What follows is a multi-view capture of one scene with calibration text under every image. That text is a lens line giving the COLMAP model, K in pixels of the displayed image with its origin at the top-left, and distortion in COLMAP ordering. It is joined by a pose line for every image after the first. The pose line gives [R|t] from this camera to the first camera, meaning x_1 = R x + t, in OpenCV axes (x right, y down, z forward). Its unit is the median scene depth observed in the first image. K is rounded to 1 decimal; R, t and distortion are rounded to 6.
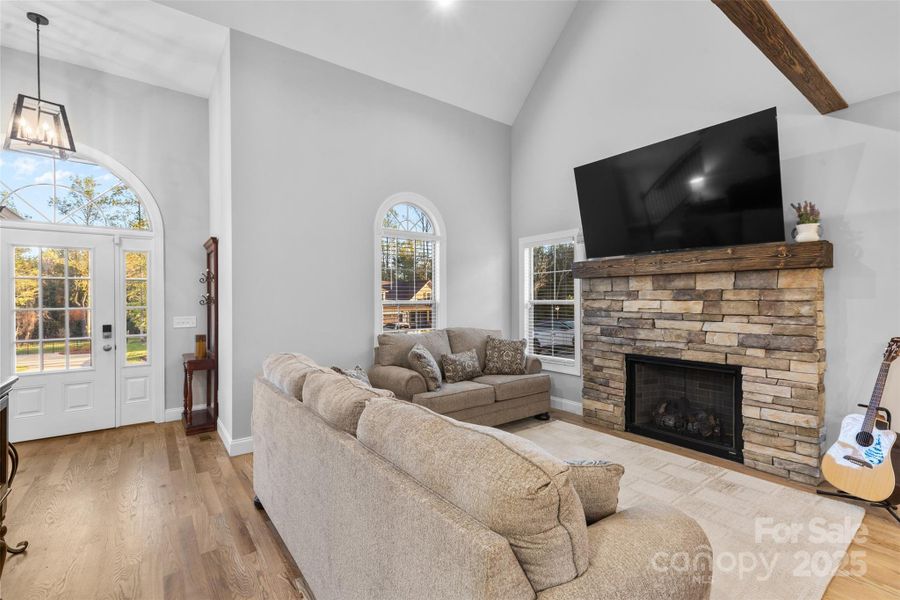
lens RADIAL K [[401.7, 0, 450.0], [0, 401.7, 300.0], [0, 0, 1]] dist [0.001062, -0.000137]
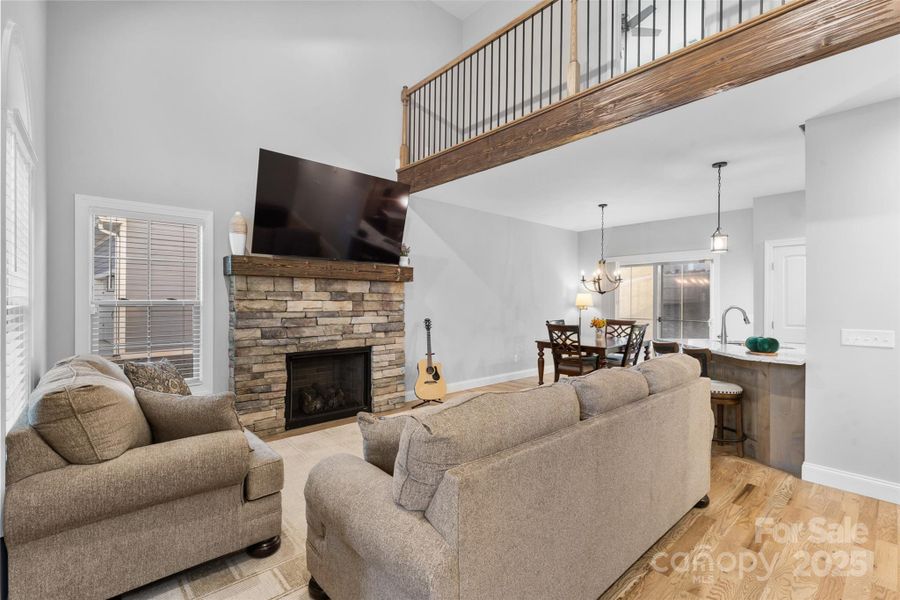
lens RADIAL K [[401.7, 0, 450.0], [0, 401.7, 300.0], [0, 0, 1]] dist [0.001062, -0.000137]
pose [[-0.088850, -0.001096, 0.996044, -0.666443], [-0.002698, 0.999996, 0.000860, -0.003097], [-0.996041, -0.002611, -0.088853, 0.752108]]
